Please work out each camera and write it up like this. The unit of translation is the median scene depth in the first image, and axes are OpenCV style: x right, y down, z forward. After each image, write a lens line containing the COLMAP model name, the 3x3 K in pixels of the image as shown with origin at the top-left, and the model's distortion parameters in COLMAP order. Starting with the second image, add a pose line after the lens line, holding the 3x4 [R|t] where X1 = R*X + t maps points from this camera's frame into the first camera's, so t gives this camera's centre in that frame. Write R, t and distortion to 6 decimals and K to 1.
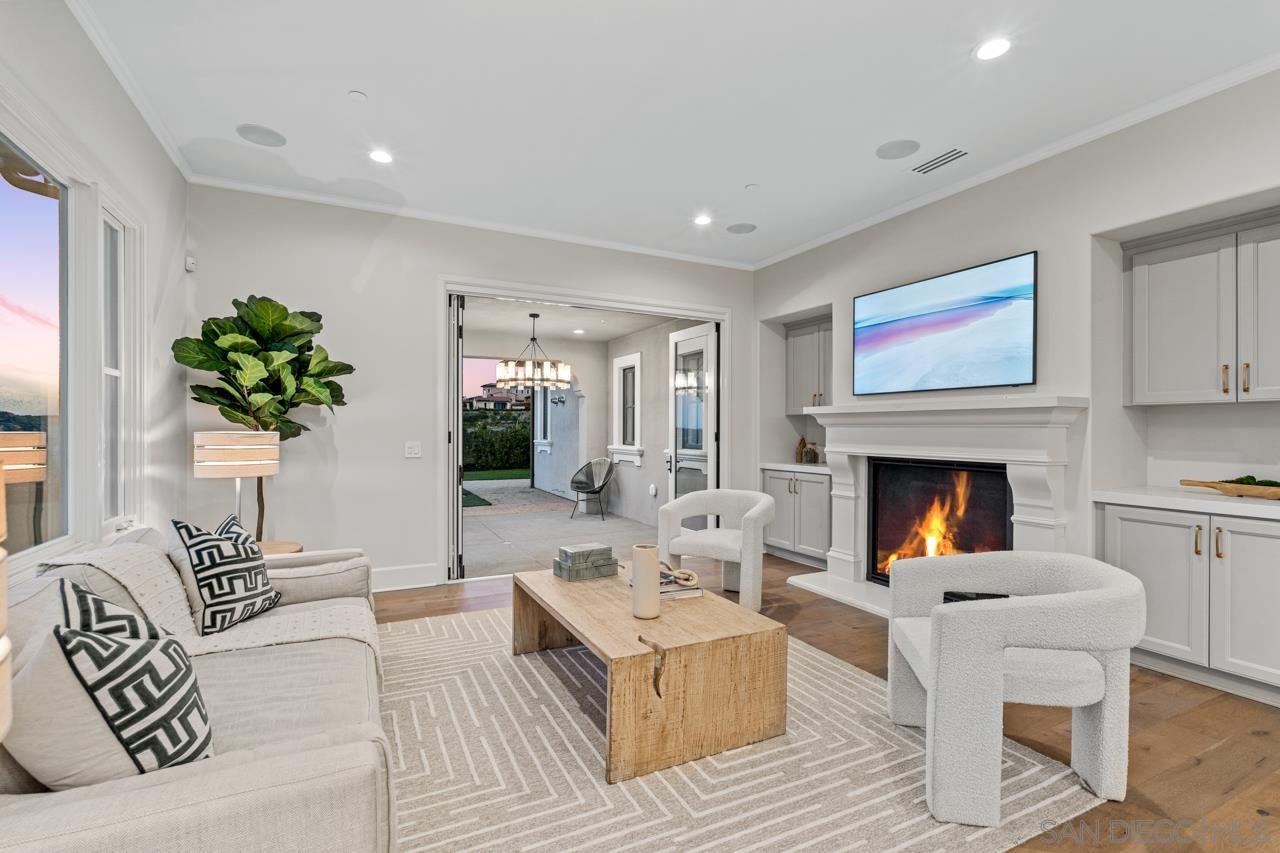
lens RADIAL K [[581.6, 0, 641.4], [0, 581.6, 429.8], [0, 0, 1]] dist [-0.003166, 0.000103]
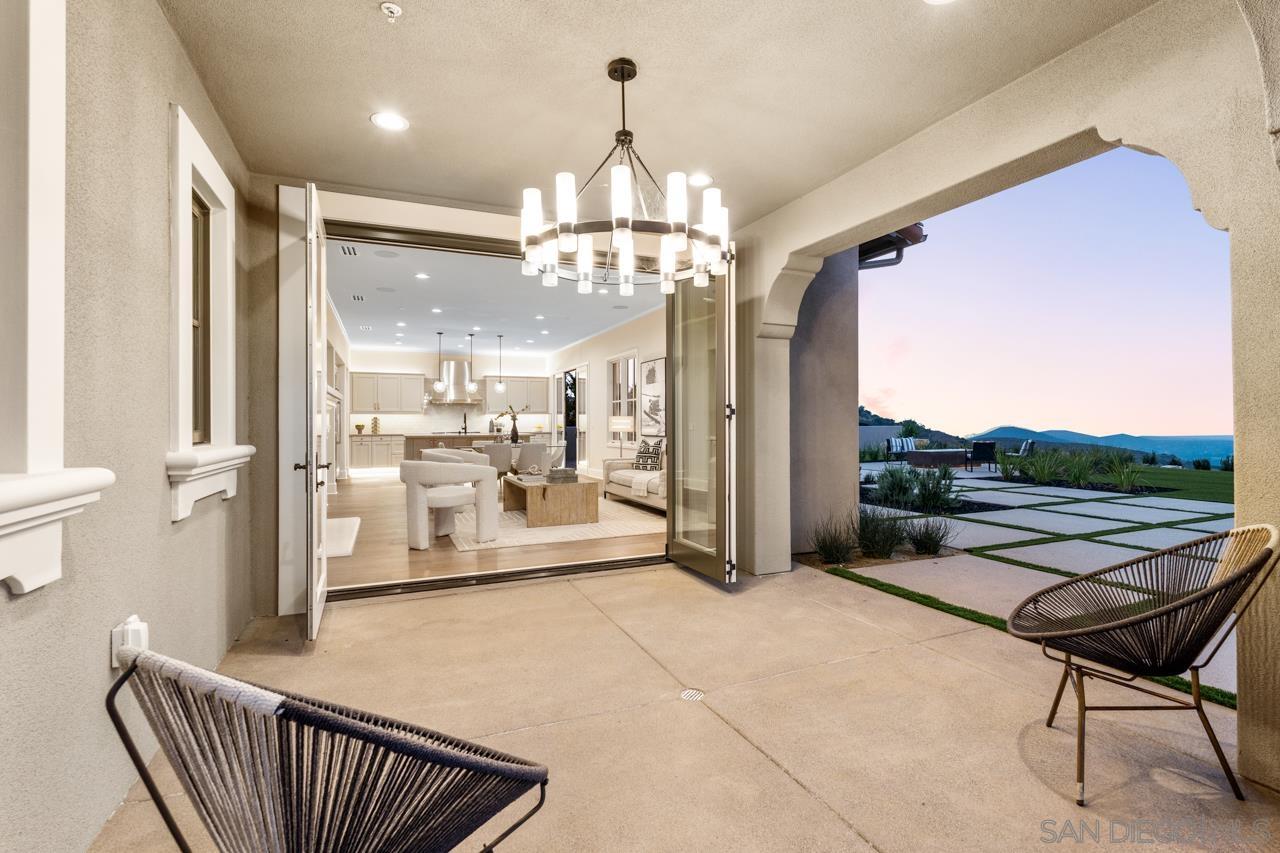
lens RADIAL K [[590.2, 0, 642.3], [0, 590.2, 423.2], [0, 0, 1]] dist [-0.002221, -0.000132]
pose [[-0.998733, -0.001467, 0.050297, -0.505014], [-0.001454, 0.999999, 0.000305, 0.044387], [-0.050297, 0.000232, -0.998734, 3.149528]]
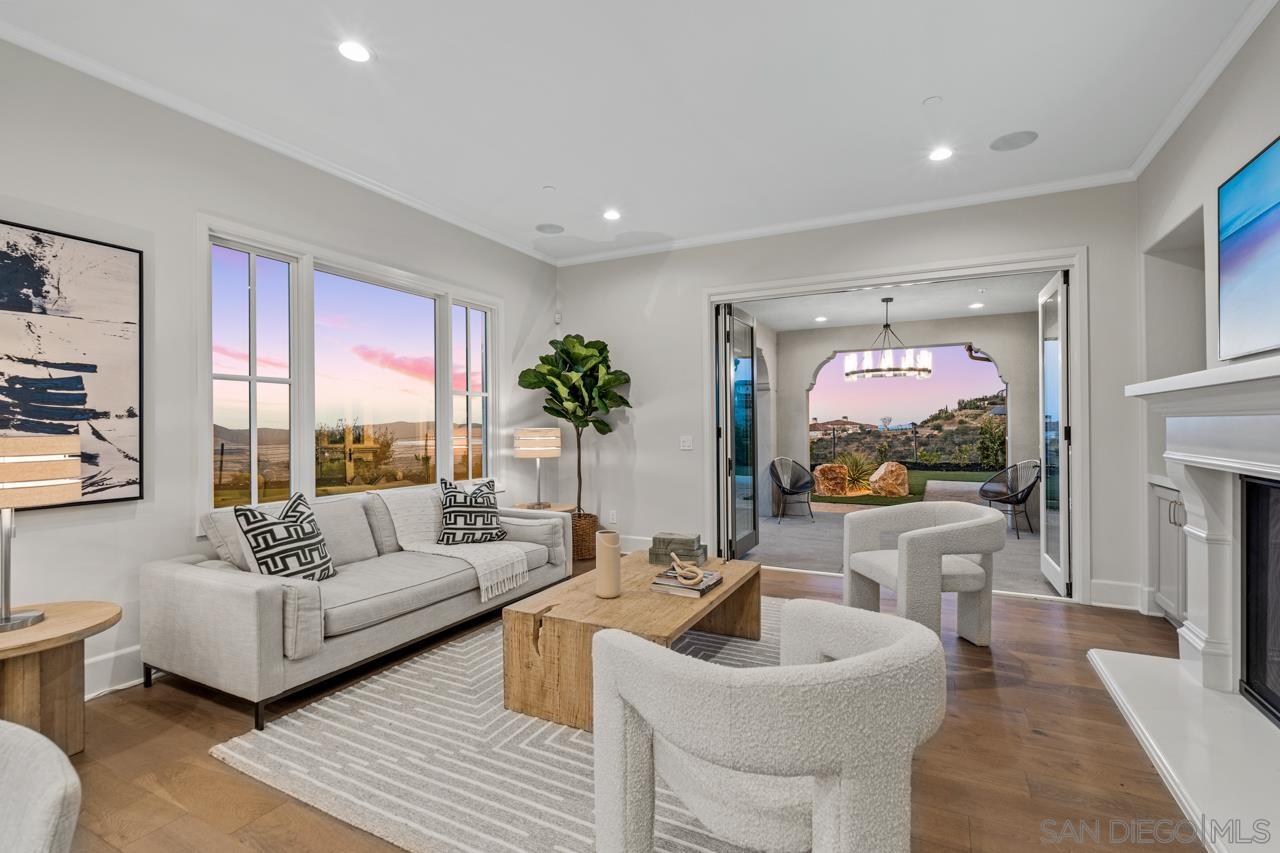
lens RADIAL K [[590.2, 0, 642.3], [0, 590.2, 423.2], [0, 0, 1]] dist [-0.002221, -0.000132]
pose [[0.593996, -0.010135, -0.804404, 0.749469], [0.006691, 0.999948, -0.007658, 0.004125], [0.804440, -0.000833, 0.594033, 0.313547]]
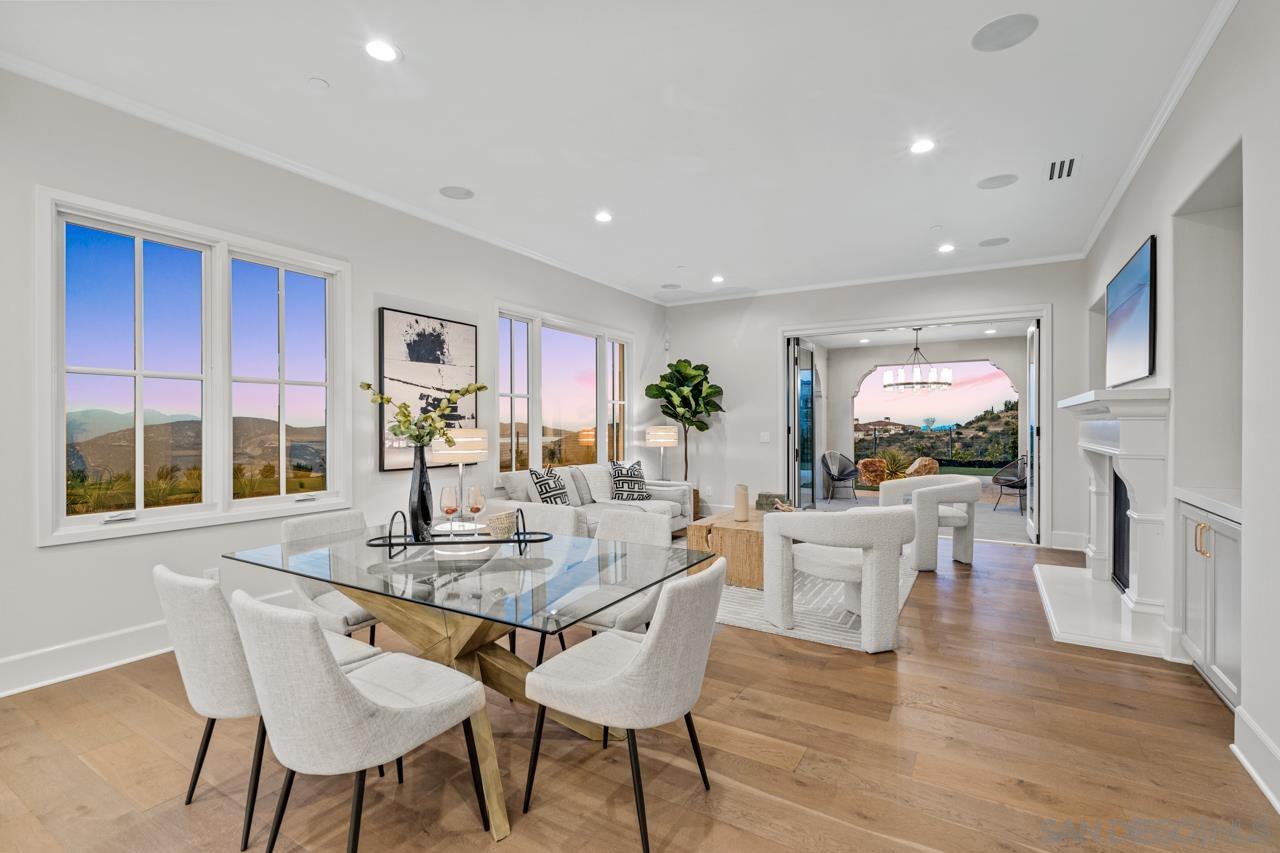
lens RADIAL K [[581.6, 0, 641.4], [0, 581.6, 429.8], [0, 0, 1]] dist [-0.003166, 0.000103]
pose [[0.536839, 0.002102, -0.843682, 1.161351], [0.002013, 0.999991, 0.003773, 0.007980], [0.843682, -0.003724, 0.536830, -0.251078]]
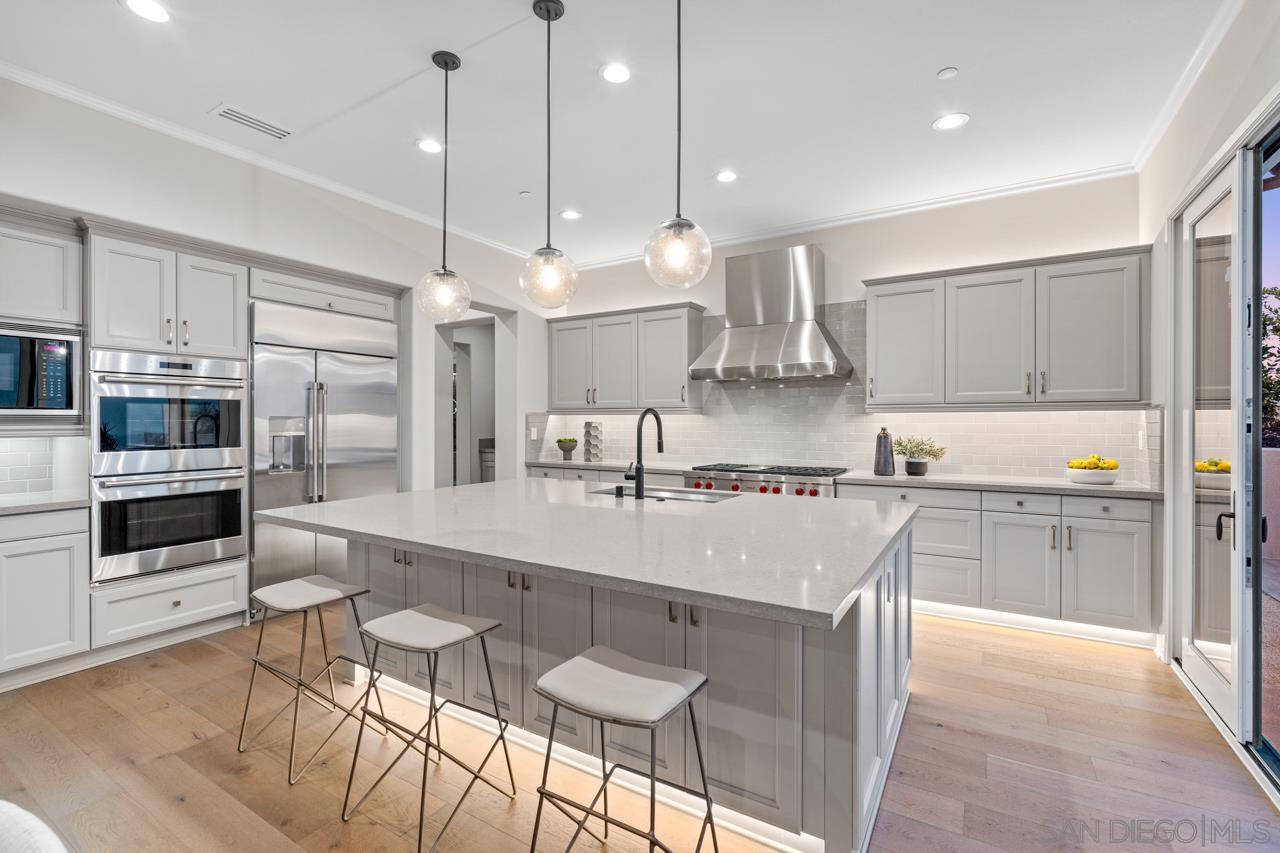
lens RADIAL K [[571.0, 0, 644.1], [0, 571.0, 420.5], [0, 0, 1]] dist [0.001501, 0.000277]
pose [[-0.528559, -0.003841, 0.848888, 0.138947], [-0.002646, 0.999992, 0.002877, -0.008367], [-0.848893, -0.000726, -0.528565, -0.497947]]
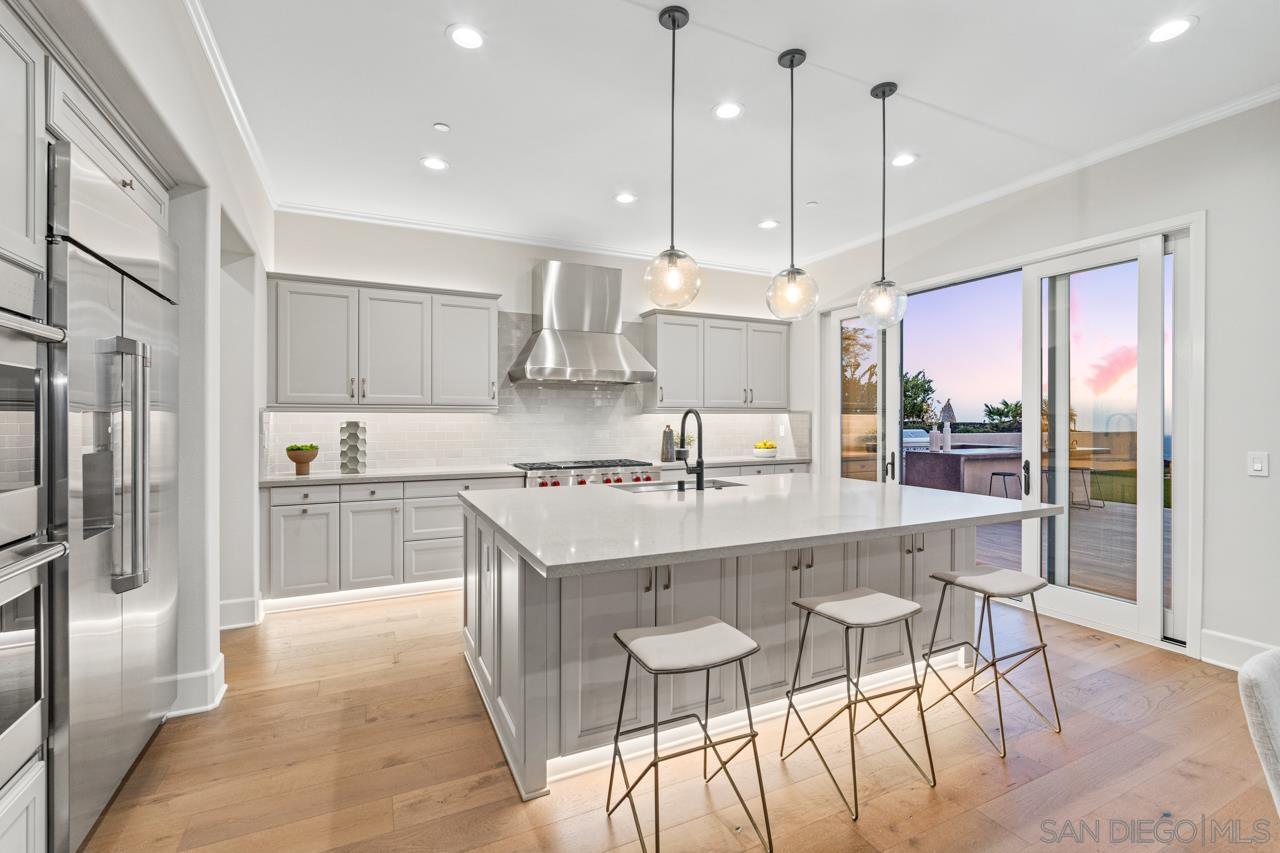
lens RADIAL K [[571.0, 0, 644.1], [0, 571.0, 420.5], [0, 0, 1]] dist [0.001501, 0.000277]
pose [[-0.999922, -0.005392, 0.011285, 1.055199], [-0.005334, 0.999973, 0.005147, -0.012044], [-0.011313, 0.005086, -0.999923, 0.091346]]
